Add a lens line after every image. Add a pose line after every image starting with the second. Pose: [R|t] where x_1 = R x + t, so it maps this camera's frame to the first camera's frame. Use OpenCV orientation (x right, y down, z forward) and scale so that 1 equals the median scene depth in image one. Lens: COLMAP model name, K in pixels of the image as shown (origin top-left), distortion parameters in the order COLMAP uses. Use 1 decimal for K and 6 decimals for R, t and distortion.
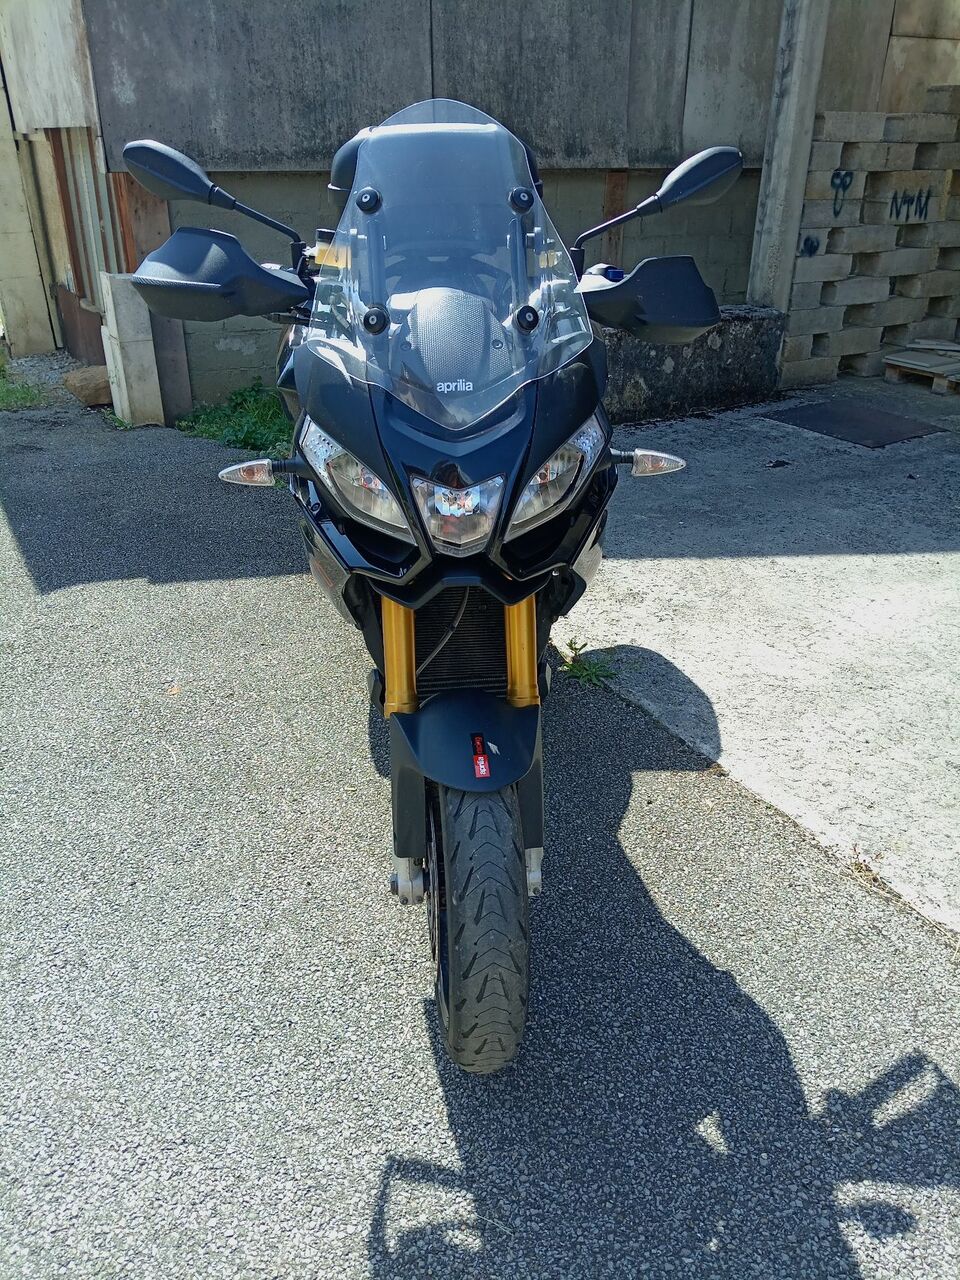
lens RADIAL K [[931.9, 0, 468.4], [0, 931.9, 622.7], [0, 0, 1]] dist [-0.005573, -0.007074]
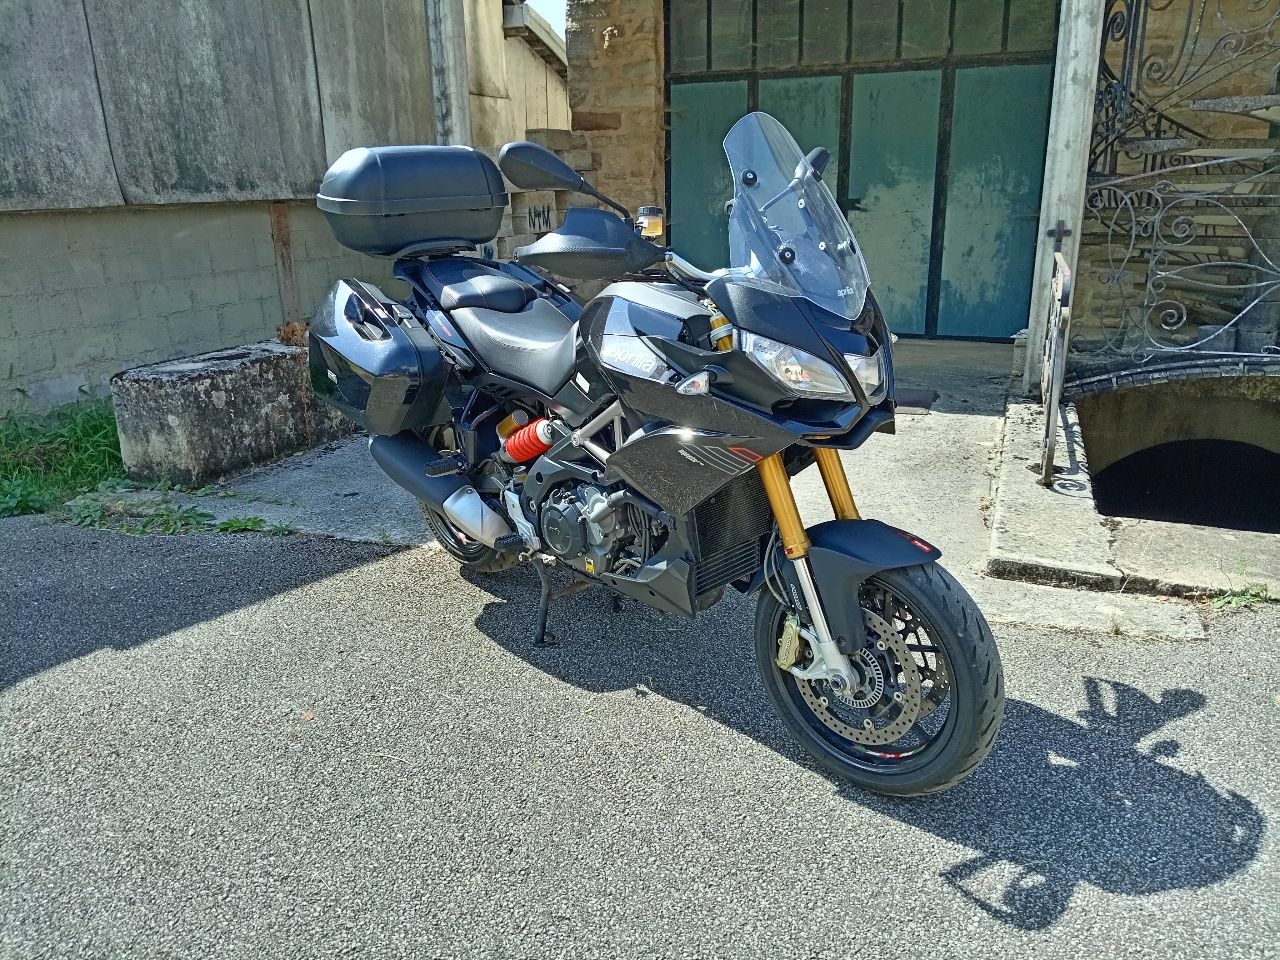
lens RADIAL K [[918.2, 0, 594.1], [0, 918.2, 486.6], [0, 0, 1]] dist [-0.002643, -0.000679]
pose [[0.794762, -0.213872, 0.567989, -0.266974], [0.300774, 0.951644, -0.062525, -0.000918], [-0.527151, 0.220528, 0.820658, 0.021599]]
